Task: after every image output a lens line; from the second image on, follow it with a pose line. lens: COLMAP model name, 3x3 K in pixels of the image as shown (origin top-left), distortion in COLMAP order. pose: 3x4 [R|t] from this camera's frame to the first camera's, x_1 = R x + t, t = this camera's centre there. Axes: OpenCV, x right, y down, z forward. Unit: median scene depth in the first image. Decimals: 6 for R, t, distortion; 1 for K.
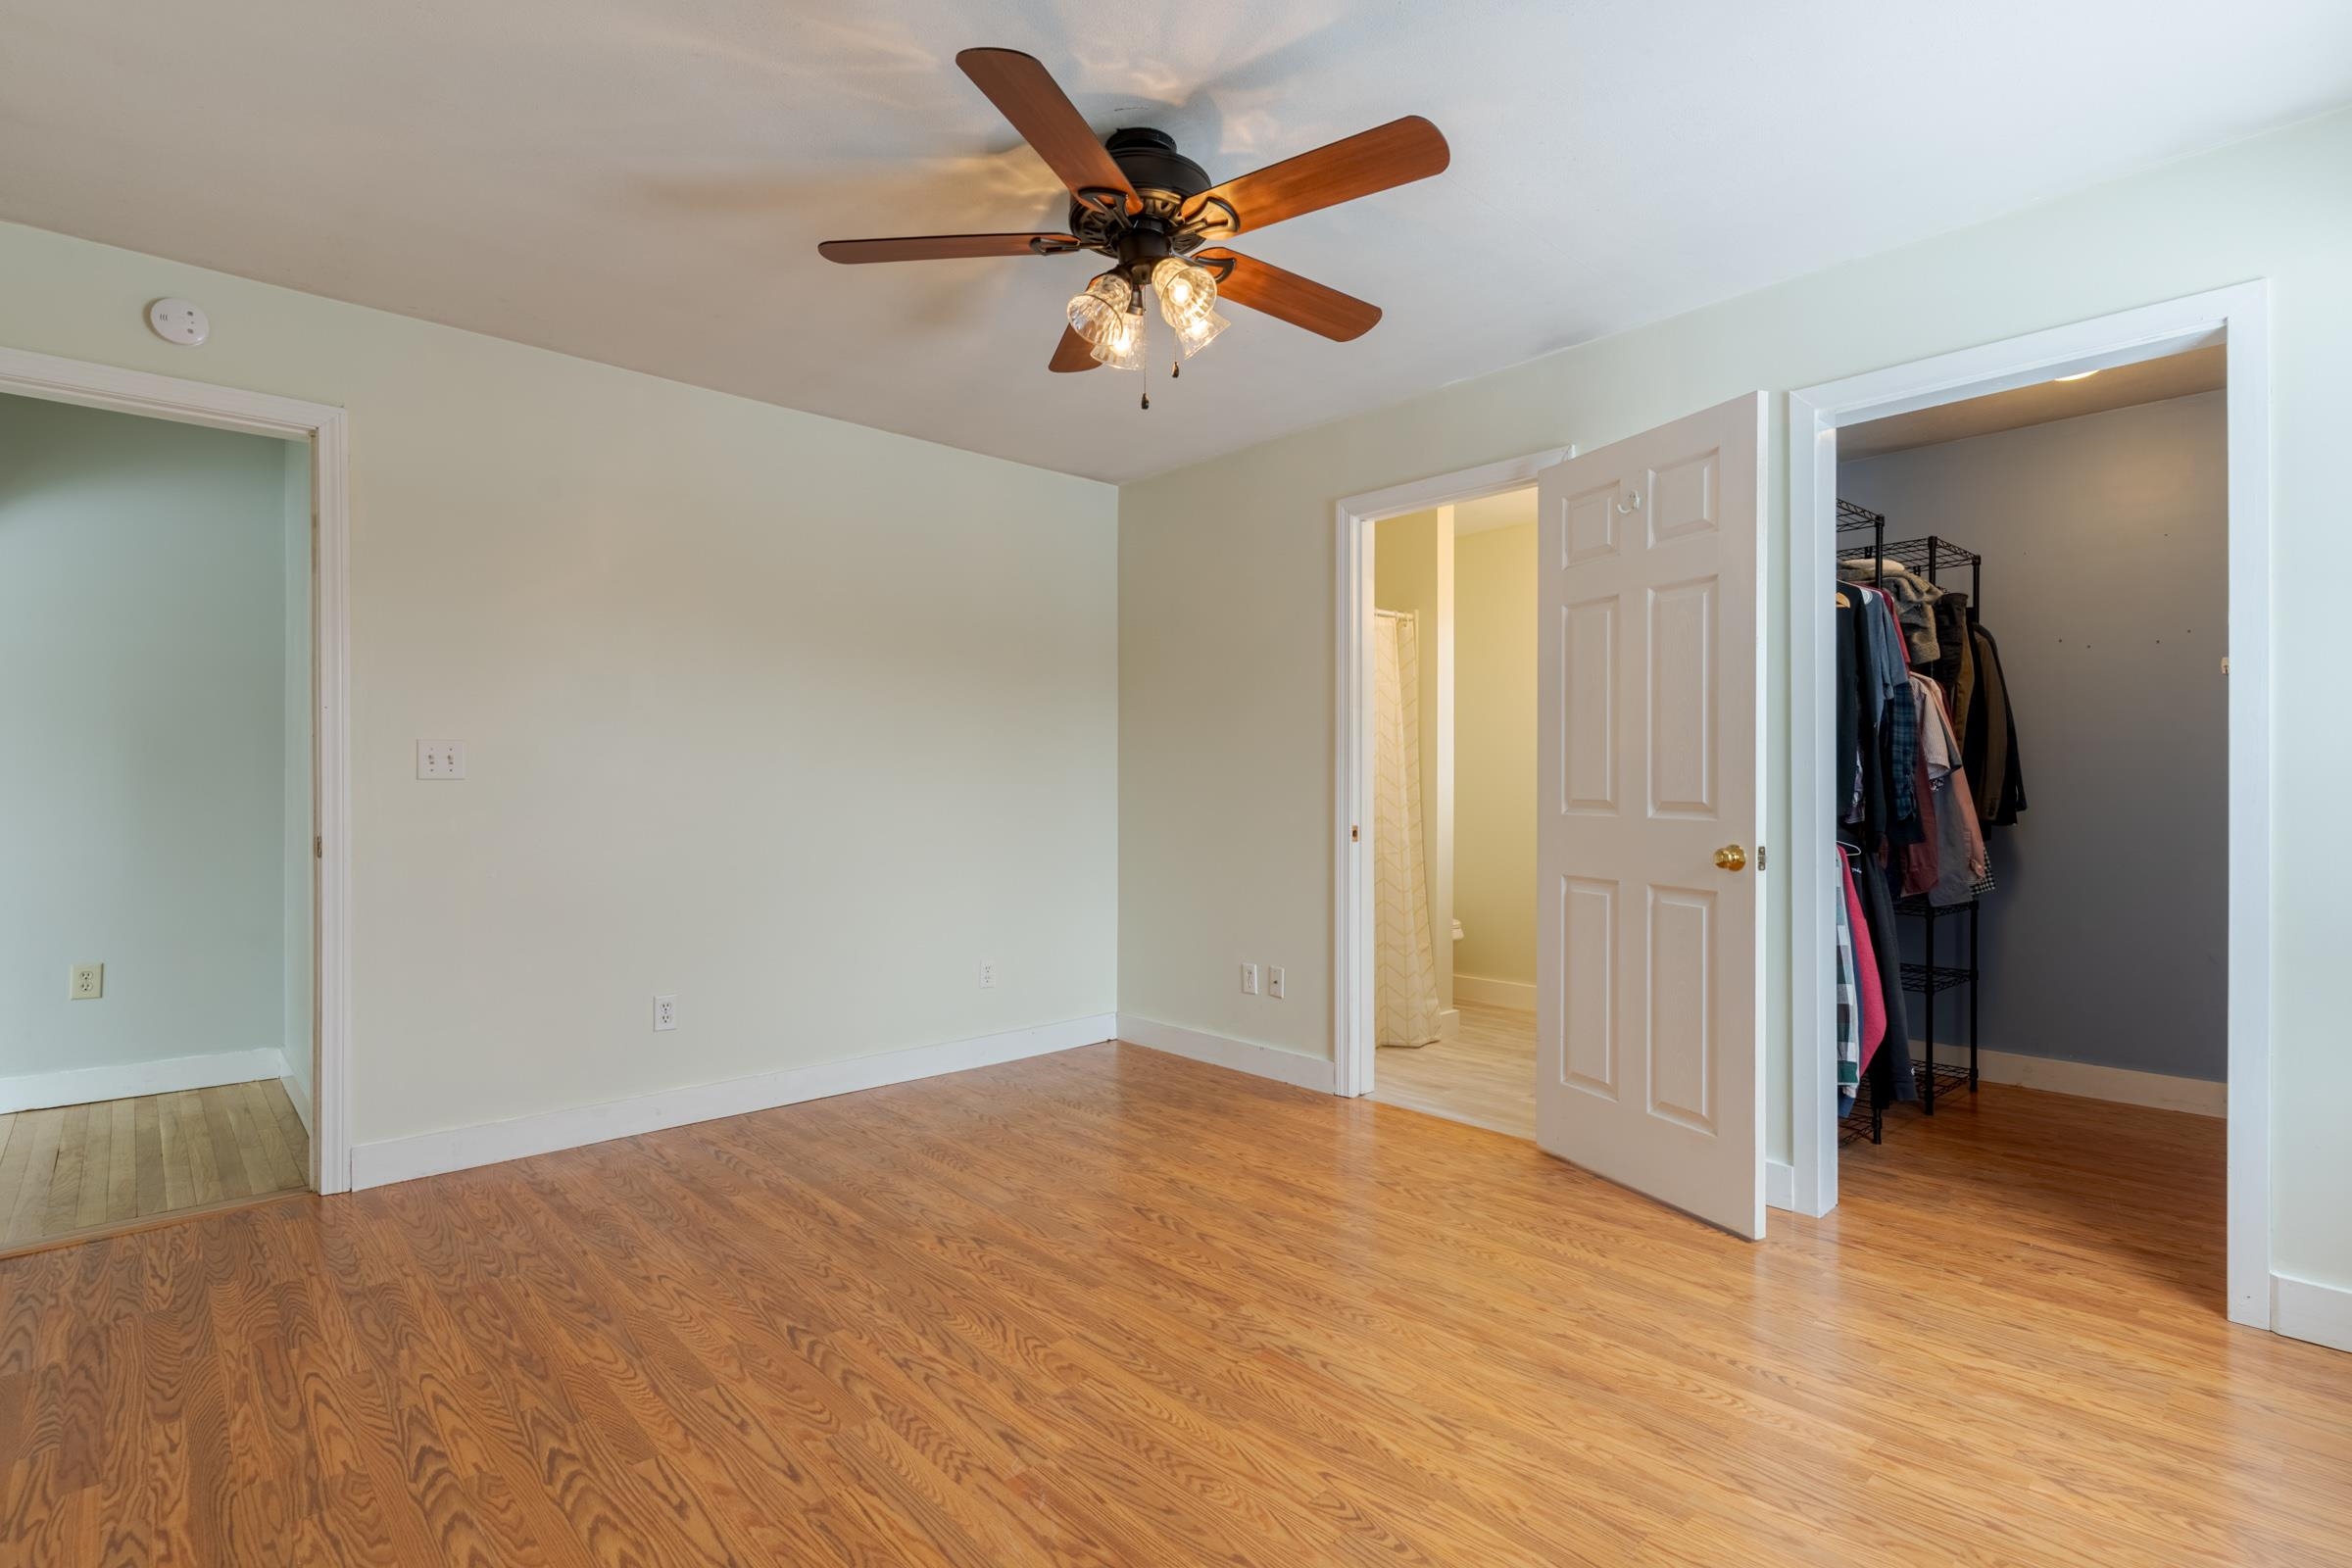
lens RADIAL K [[1116.4, 0, 1175.5], [0, 1116.4, 786.6], [0, 0, 1]] dist [0.002097, -0.000245]
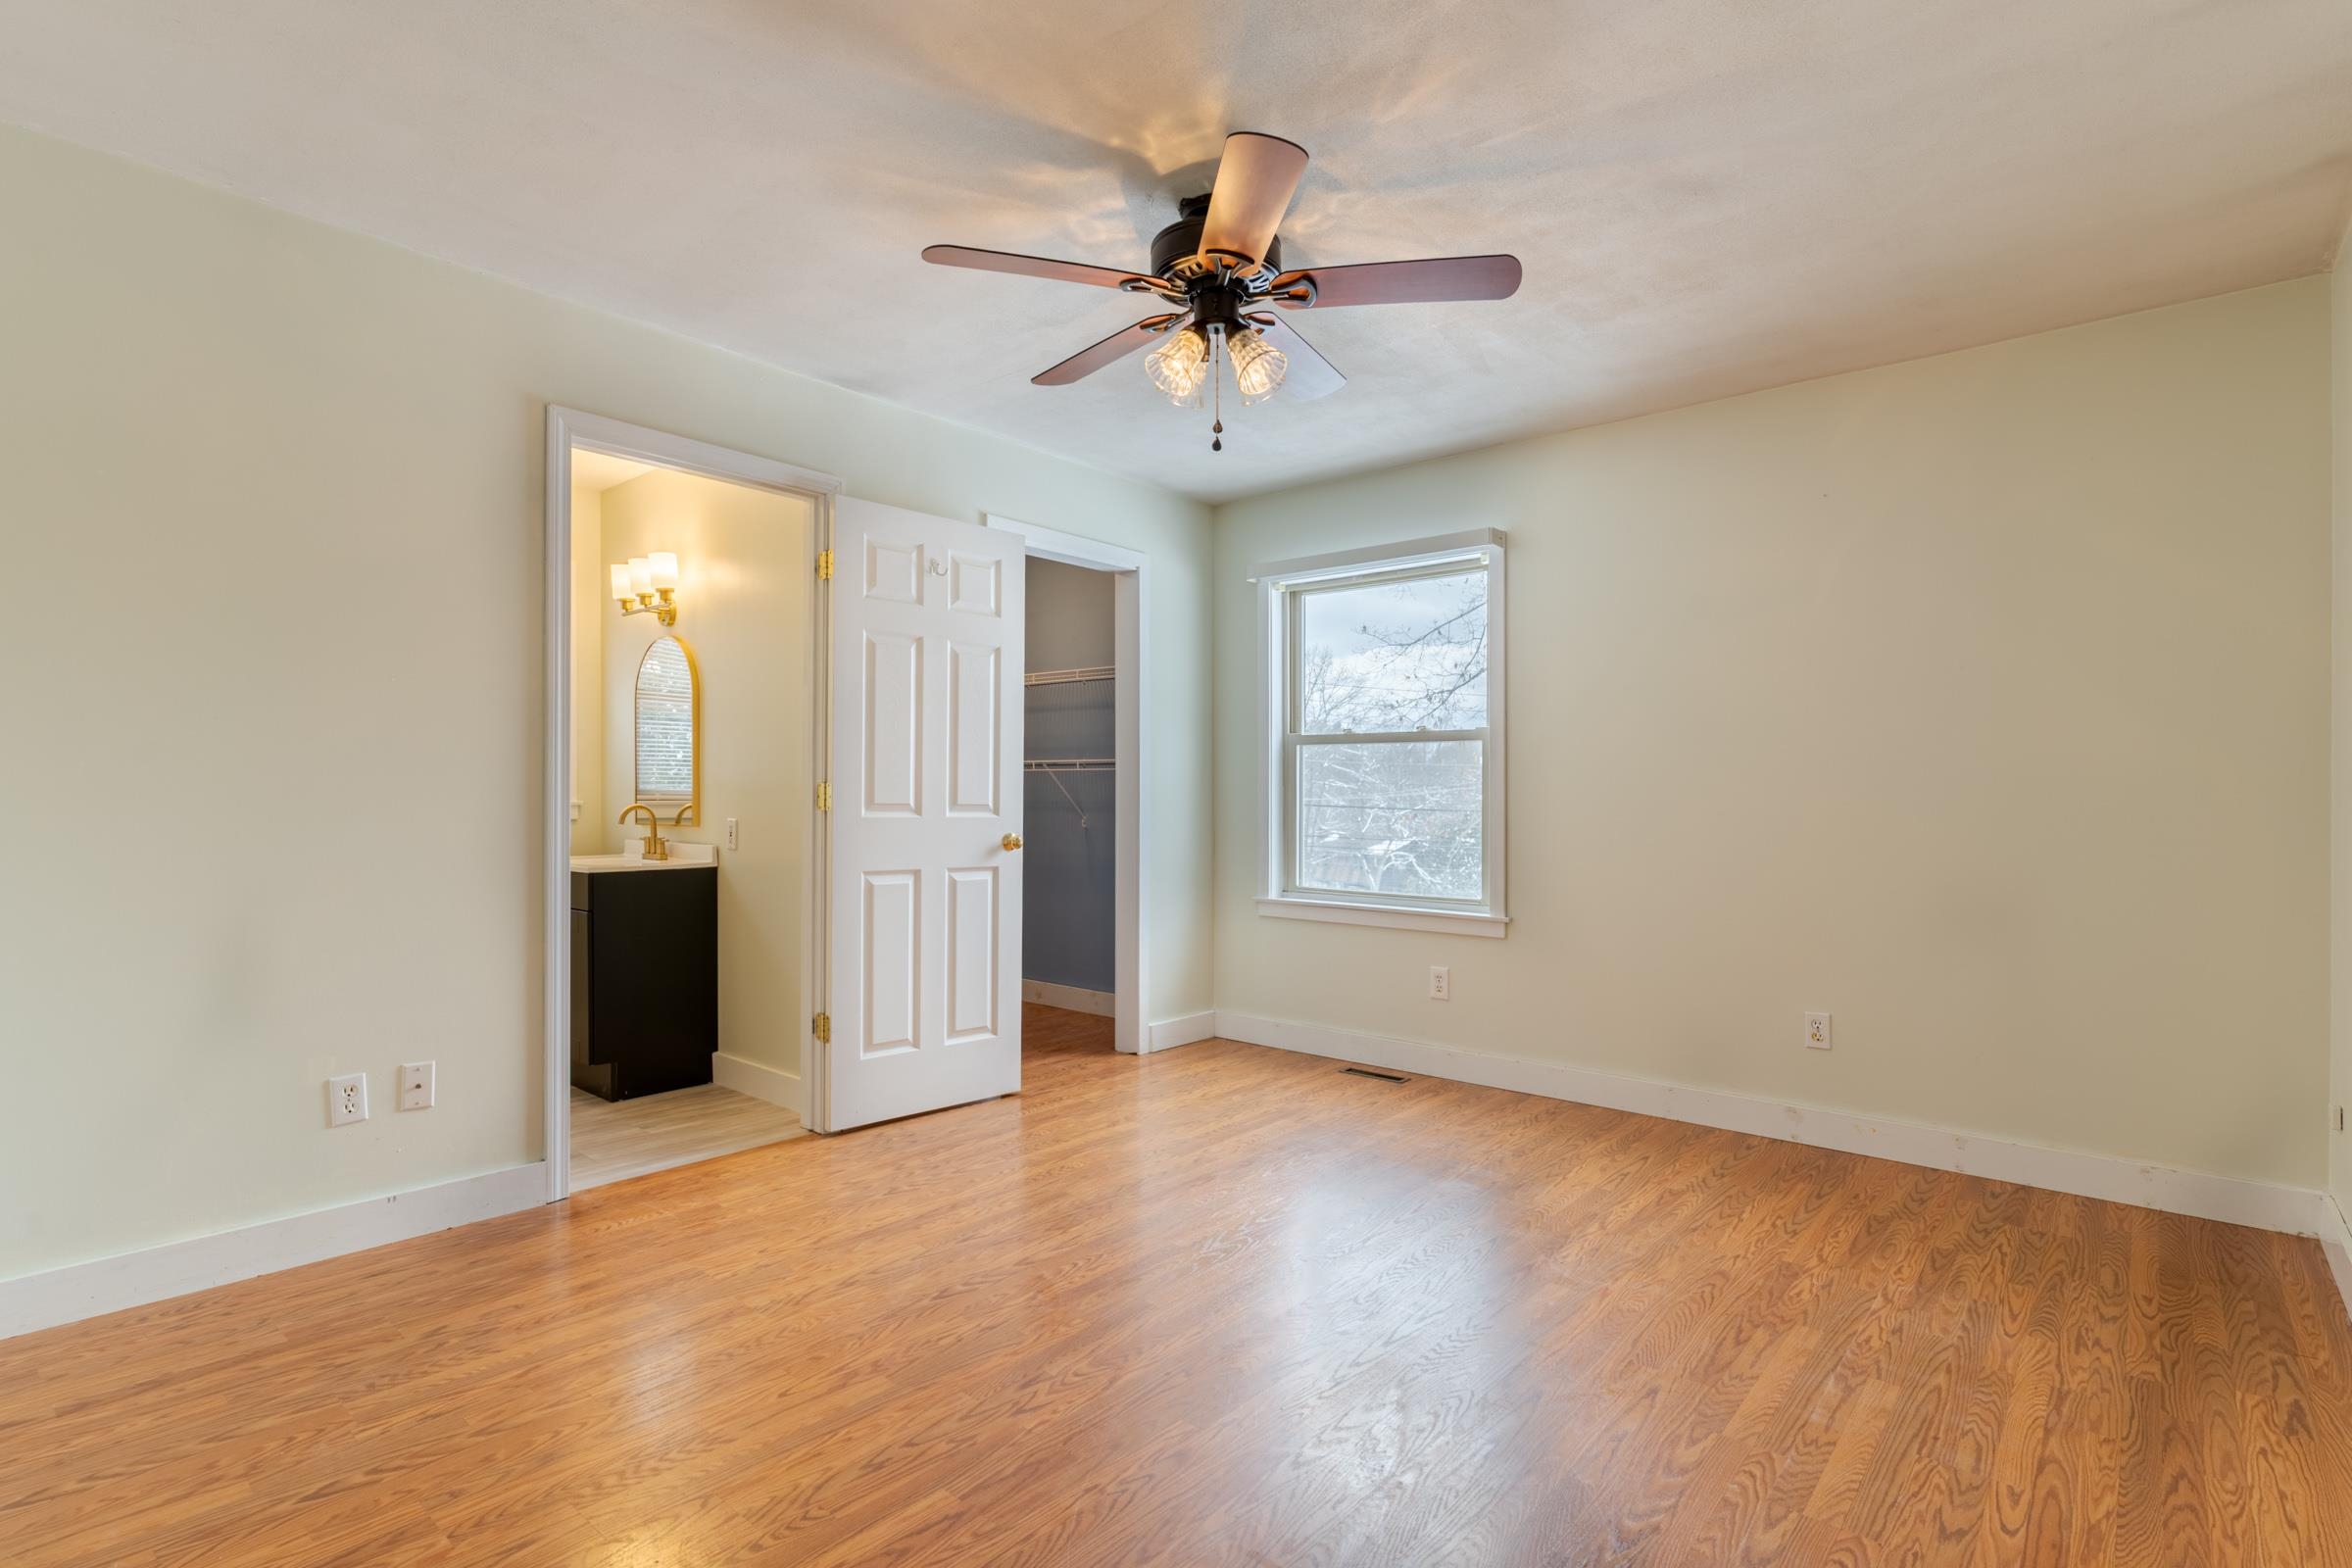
lens RADIAL K [[1126.6, 0, 1175.0], [0, 1126.6, 789.2], [0, 0, 1]] dist [0.004973, -0.001081]
pose [[-0.108368, 0.008174, 0.994077, -1.006917], [-0.009115, 0.999916, -0.009216, 0.005891], [-0.994069, -0.010060, -0.108285, 1.037034]]
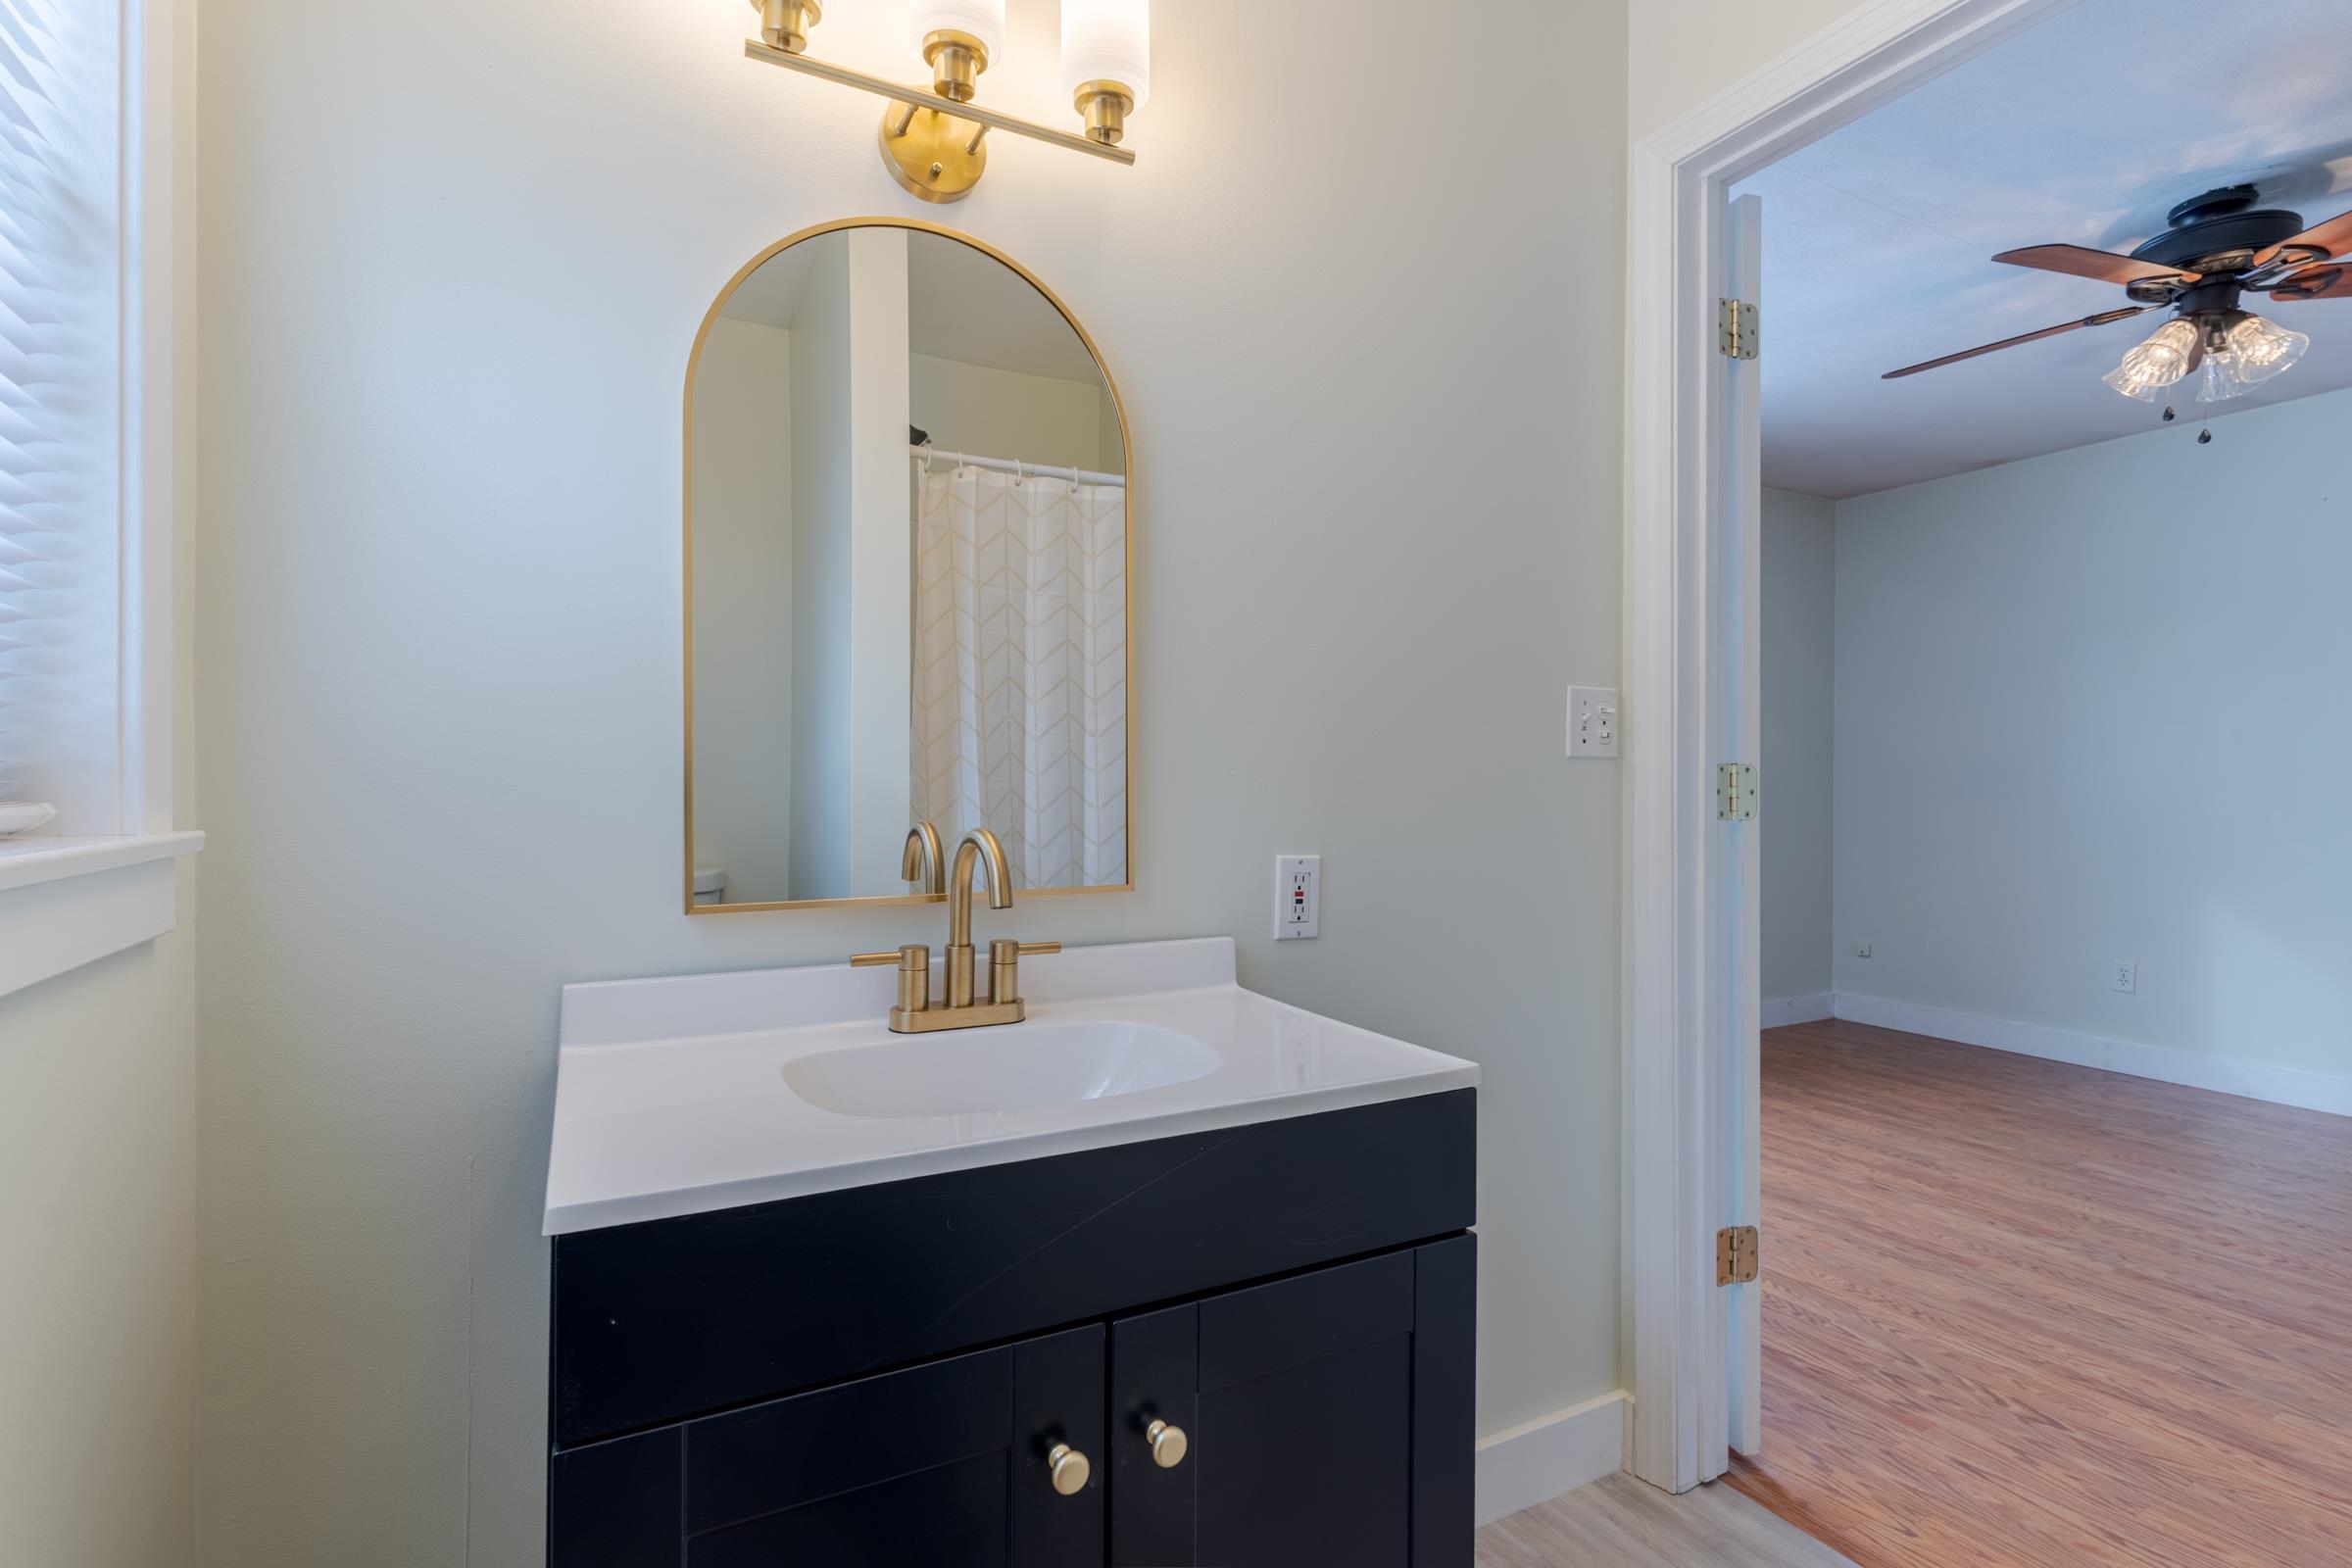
lens RADIAL K [[1116.4, 0, 1175.5], [0, 1116.4, 786.6], [0, 0, 1]] dist [0.002097, -0.000245]
pose [[-0.966672, -0.002310, 0.256006, 0.598701], [-0.002276, 0.999997, 0.000430, 0.003774], [-0.256006, -0.000167, -0.966675, 2.075088]]
